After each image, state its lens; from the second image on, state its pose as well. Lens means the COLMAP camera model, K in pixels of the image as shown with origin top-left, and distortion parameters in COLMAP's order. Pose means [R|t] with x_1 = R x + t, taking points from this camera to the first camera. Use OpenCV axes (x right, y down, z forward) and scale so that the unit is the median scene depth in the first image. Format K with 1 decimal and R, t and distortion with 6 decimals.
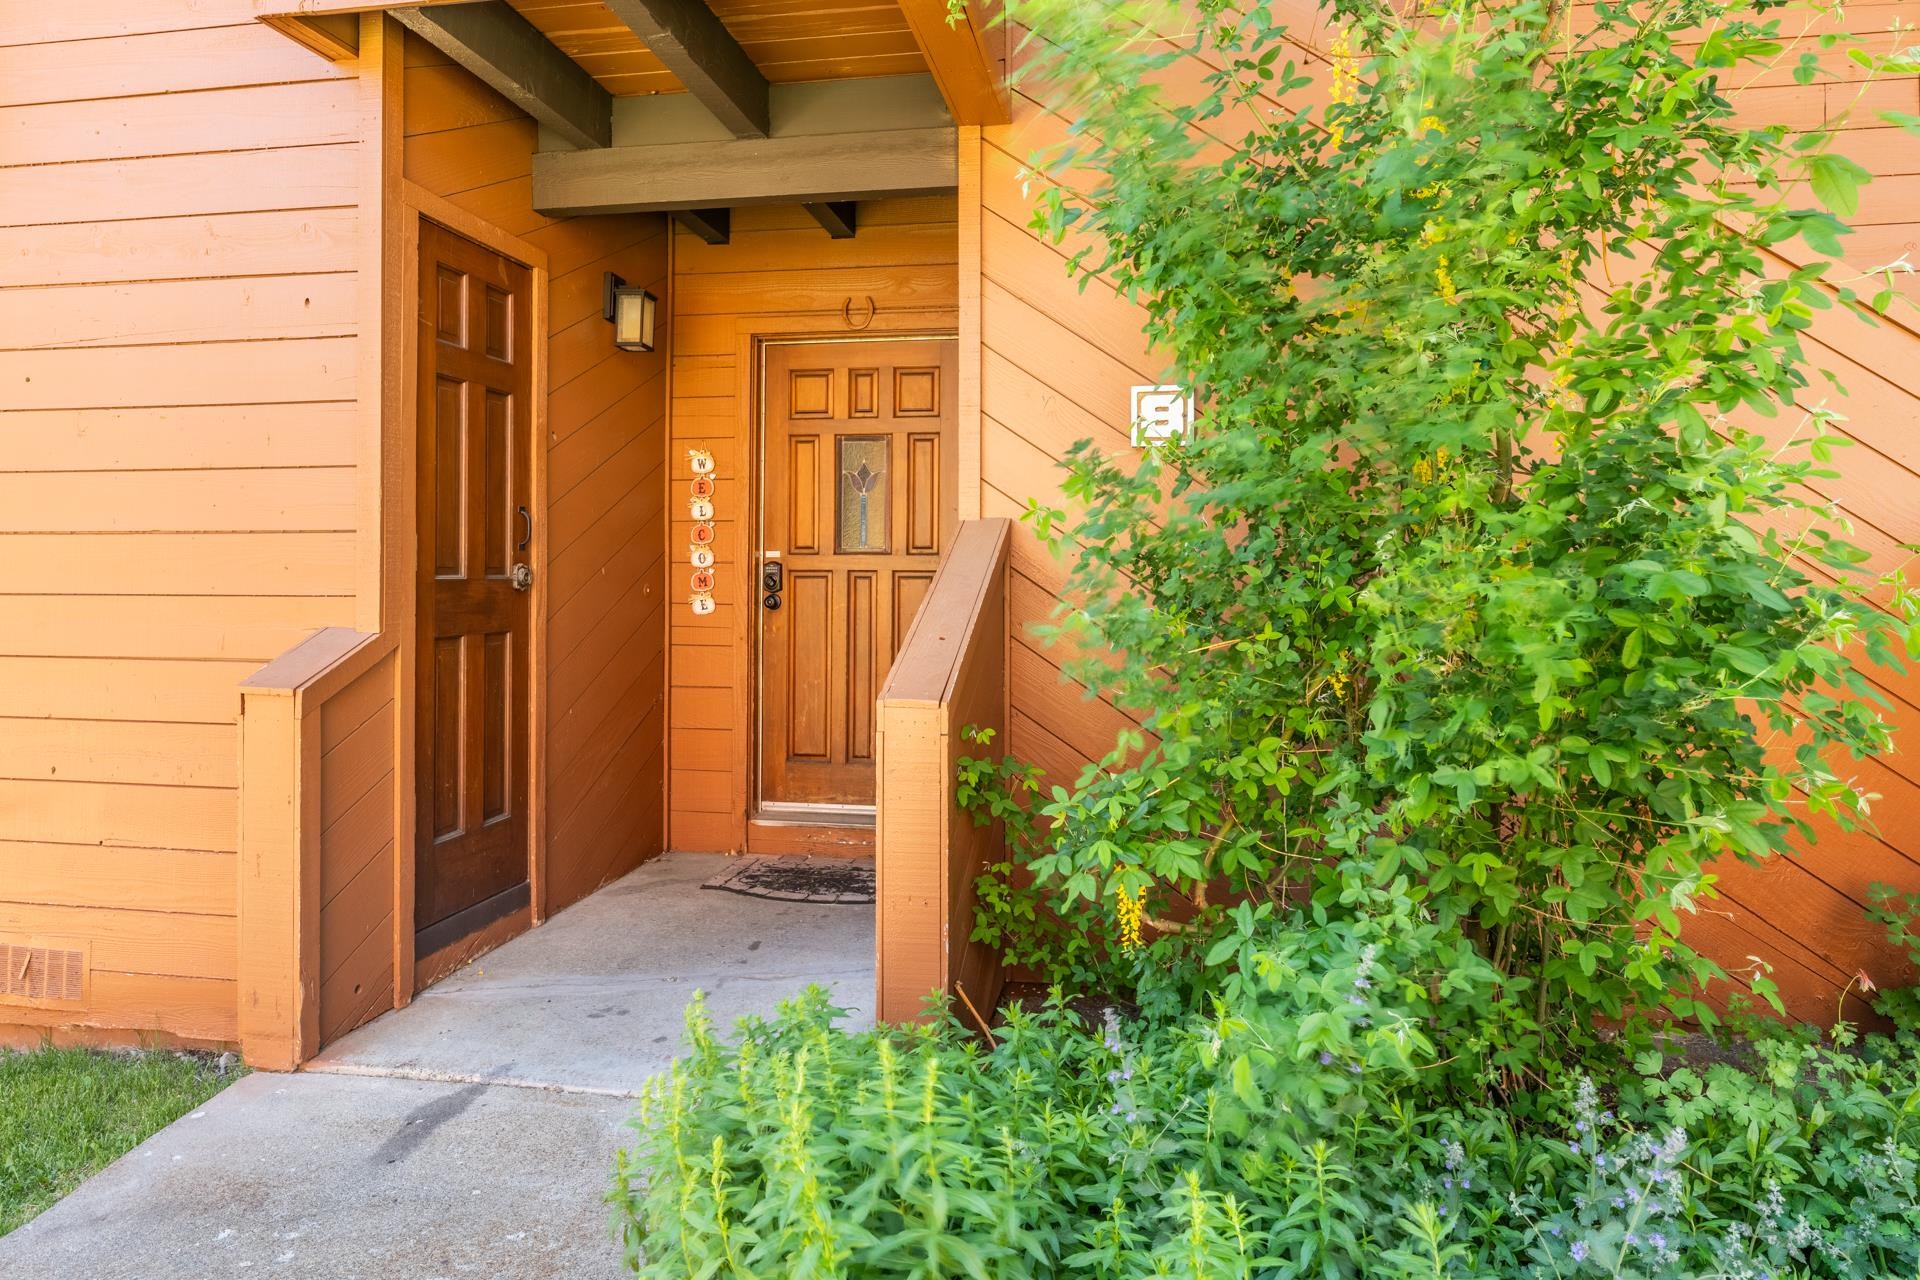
lens RADIAL K [[1163.8, 0, 959.1], [0, 1163.8, 651.4], [0, 0, 1]] dist [0.000298, 0.001047]
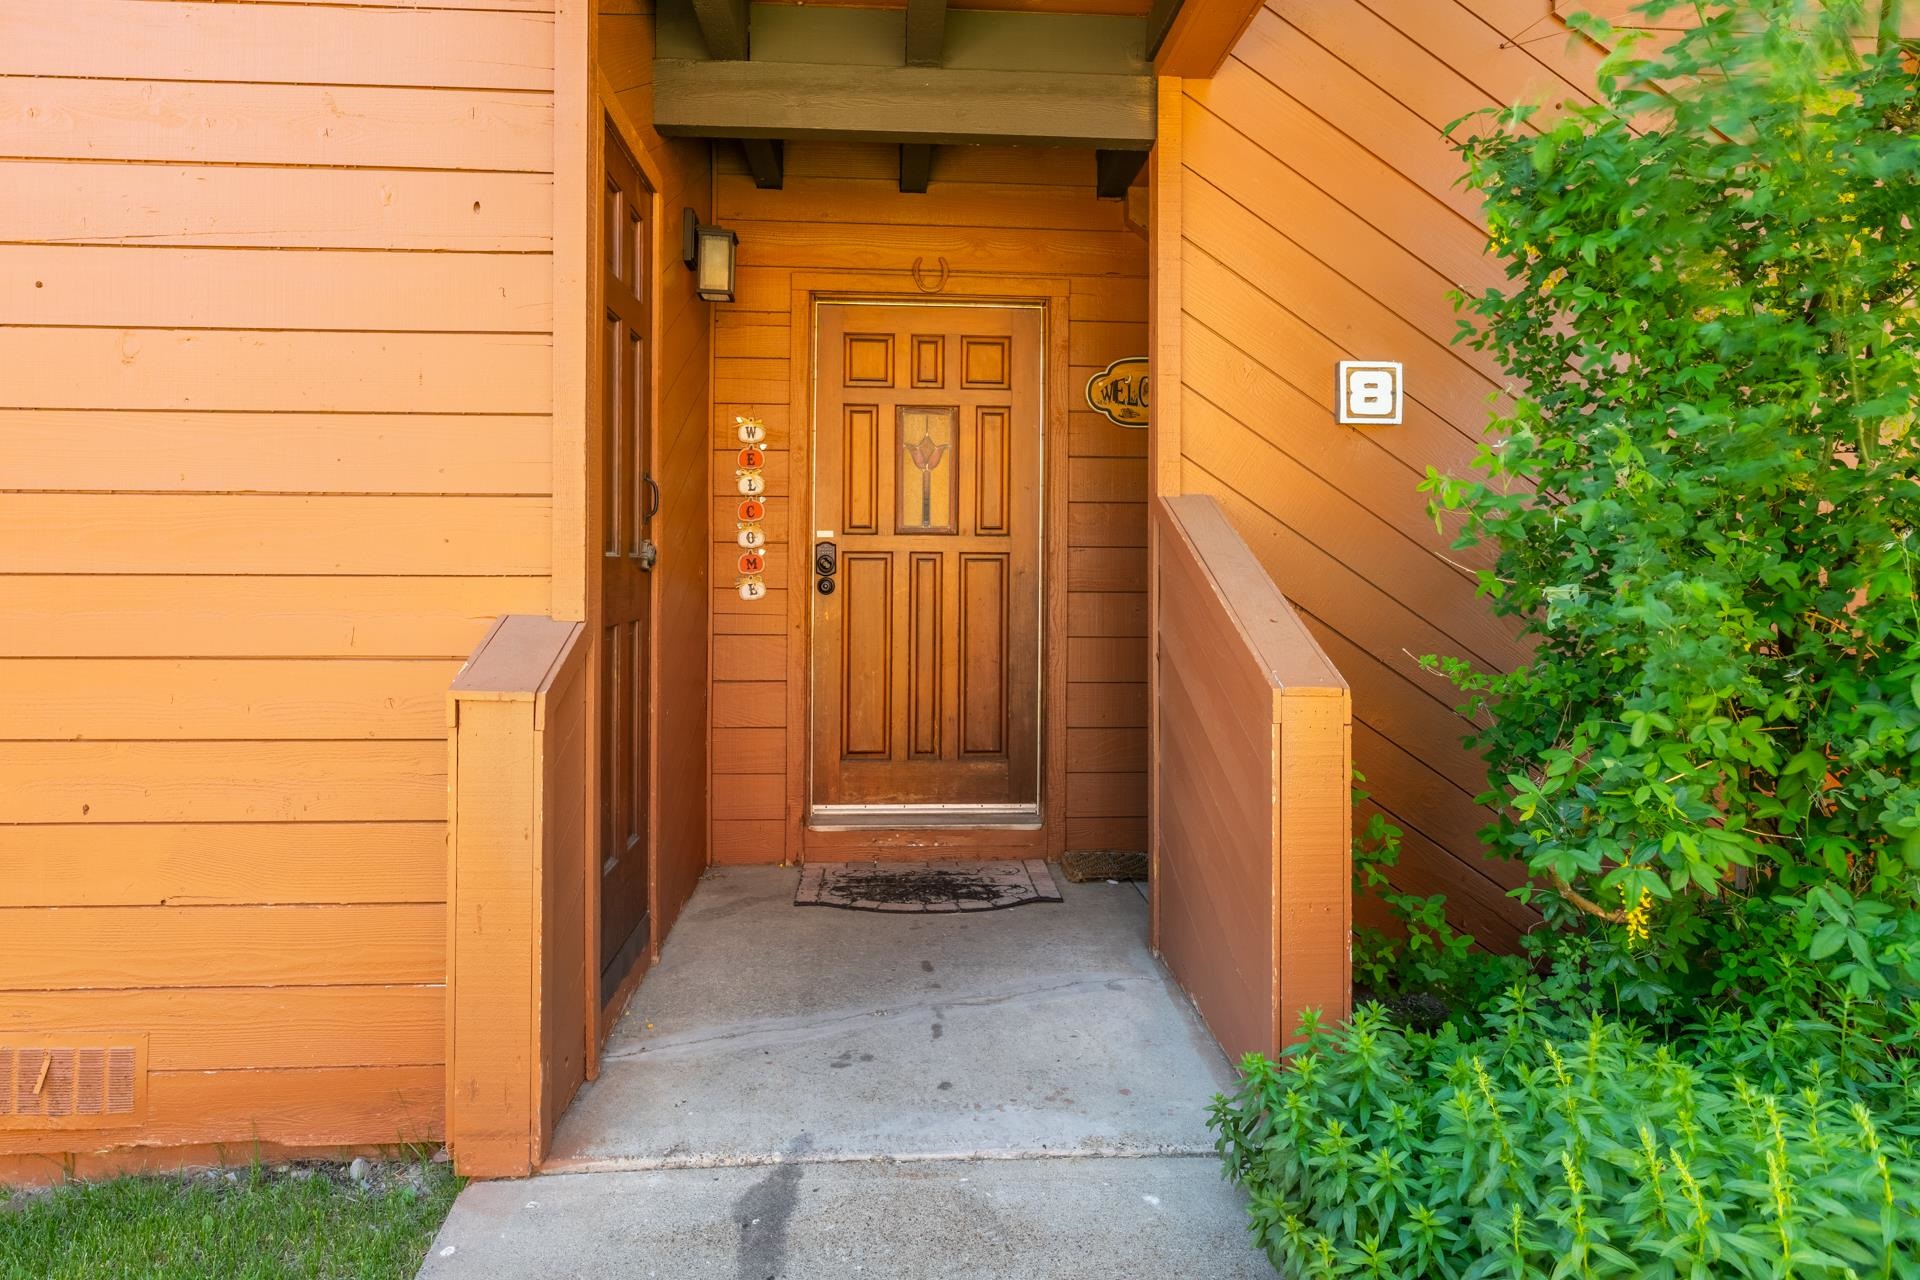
lens RADIAL K [[1146.7, 0, 960.0], [0, 1146.7, 640.0], [0, 0, 1]] dist [0.002623, 0.000610]
pose [[0.971310, -0.013209, 0.237451, -0.359448], [0.013152, 0.999912, 0.001822, -0.000610], [-0.237454, 0.001353, 0.971398, 0.132976]]
